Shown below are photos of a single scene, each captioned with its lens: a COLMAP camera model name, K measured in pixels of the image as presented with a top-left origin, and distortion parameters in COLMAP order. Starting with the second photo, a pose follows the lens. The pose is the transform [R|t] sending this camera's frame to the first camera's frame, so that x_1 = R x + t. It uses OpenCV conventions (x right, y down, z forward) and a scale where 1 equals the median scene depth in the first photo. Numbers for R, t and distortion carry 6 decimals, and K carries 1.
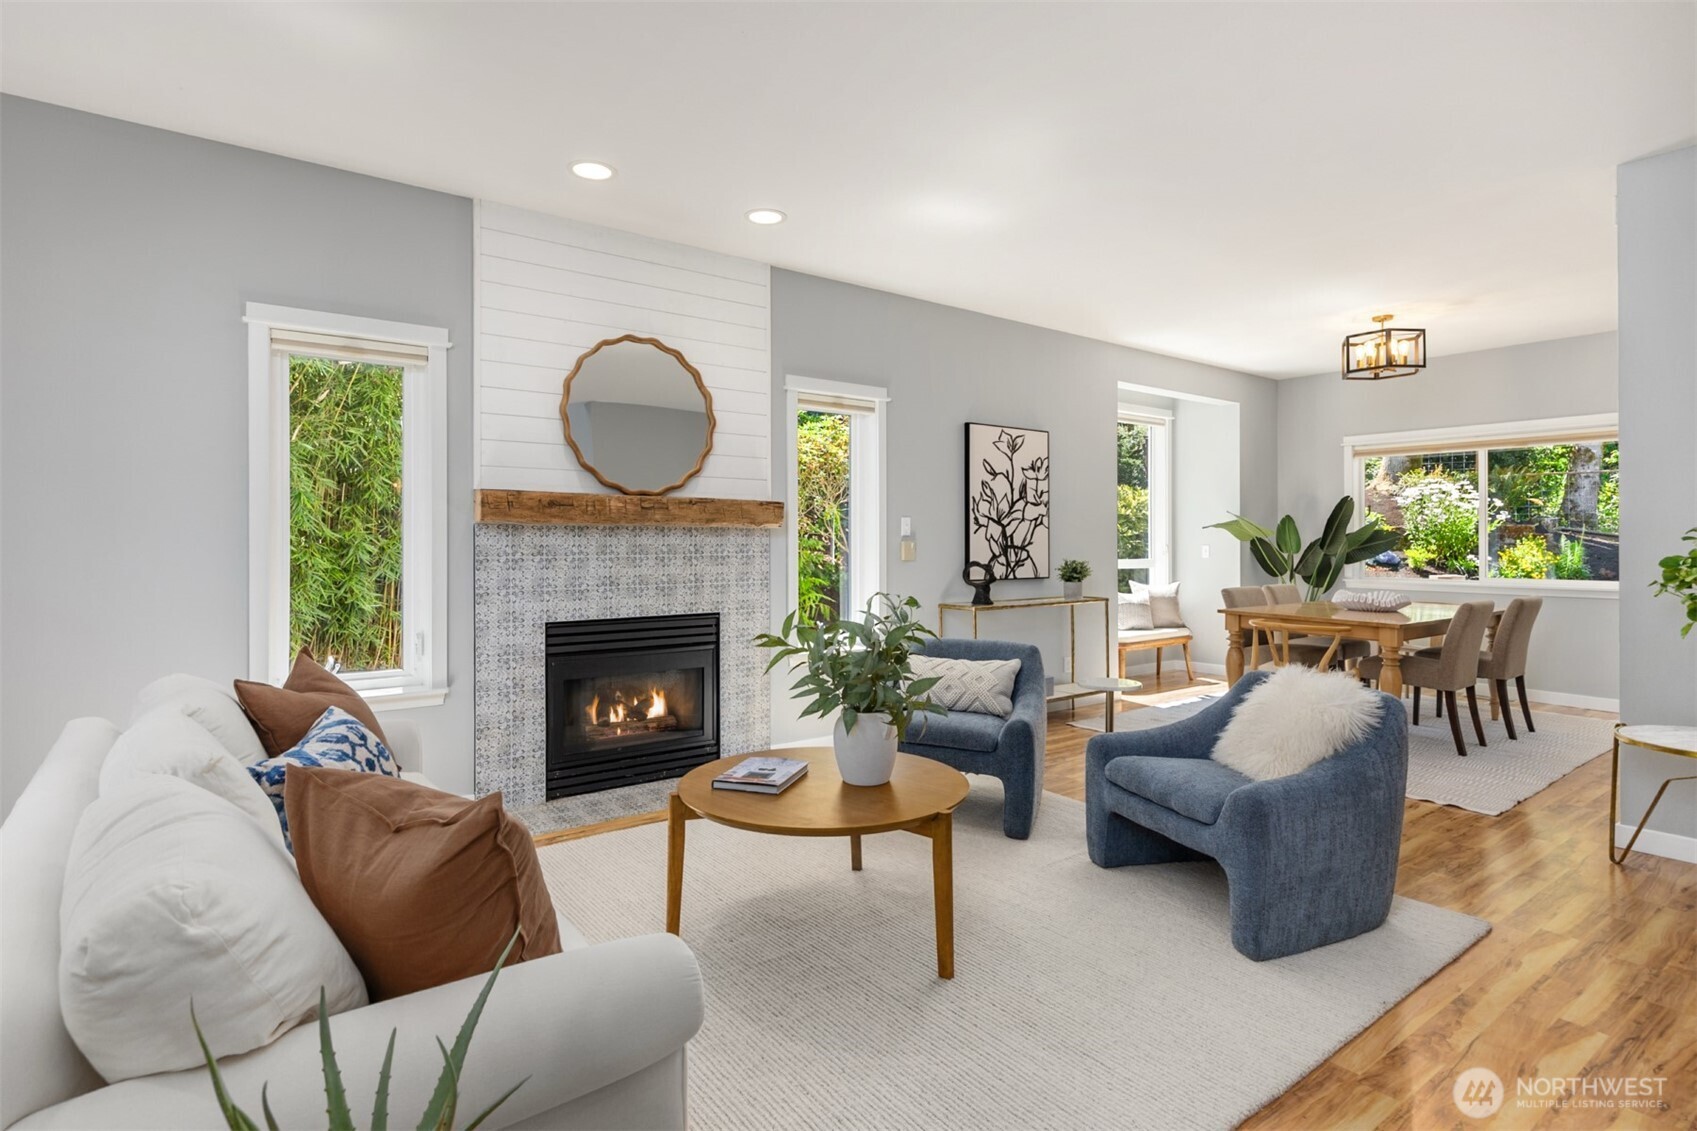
lens RADIAL K [[844.0, 0, 896.0], [0, 844.0, 535.5], [0, 0, 1]] dist [0.020769, -0.003436]
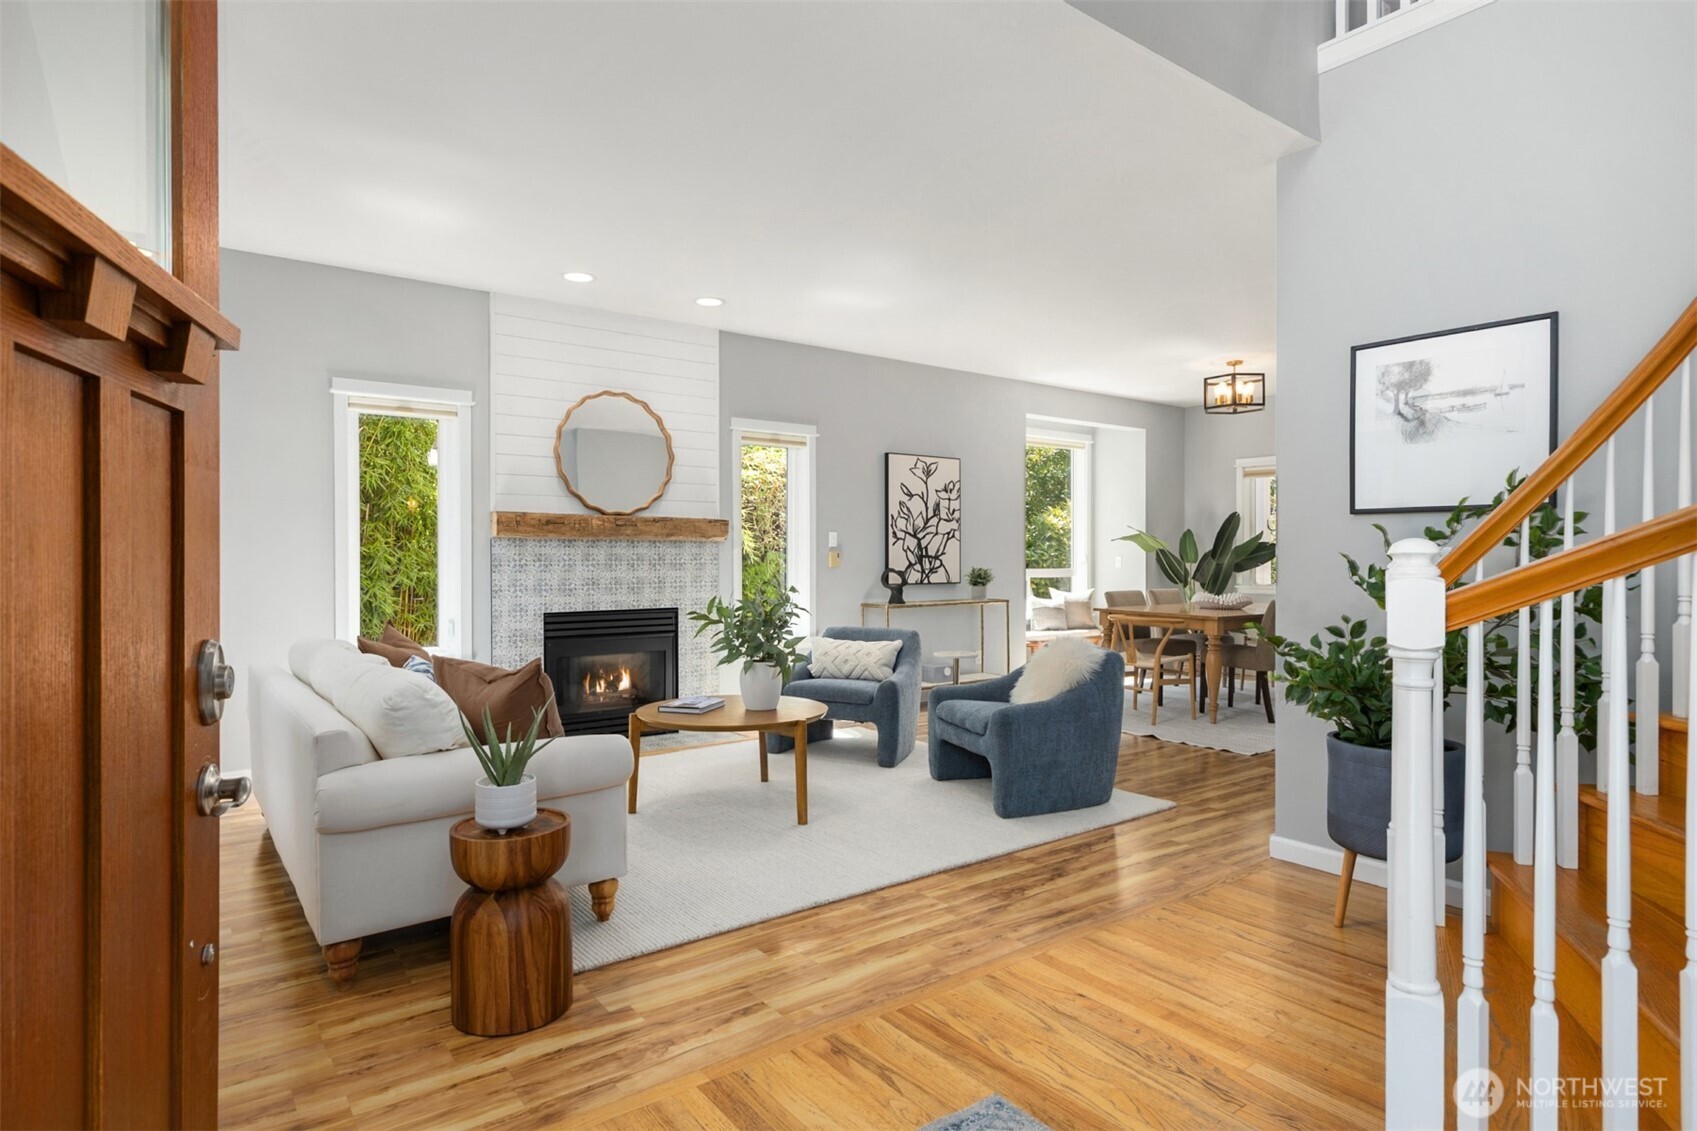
lens RADIAL K [[843.8, 0, 841.0], [0, 843.8, 553.2], [0, 0, 1]] dist [0.025264, 0.000265]
pose [[0.999104, -0.001448, -0.042308, 0.093342], [0.001612, 0.999991, 0.003844, 0.005708], [0.042302, -0.003909, 0.999097, -0.266200]]
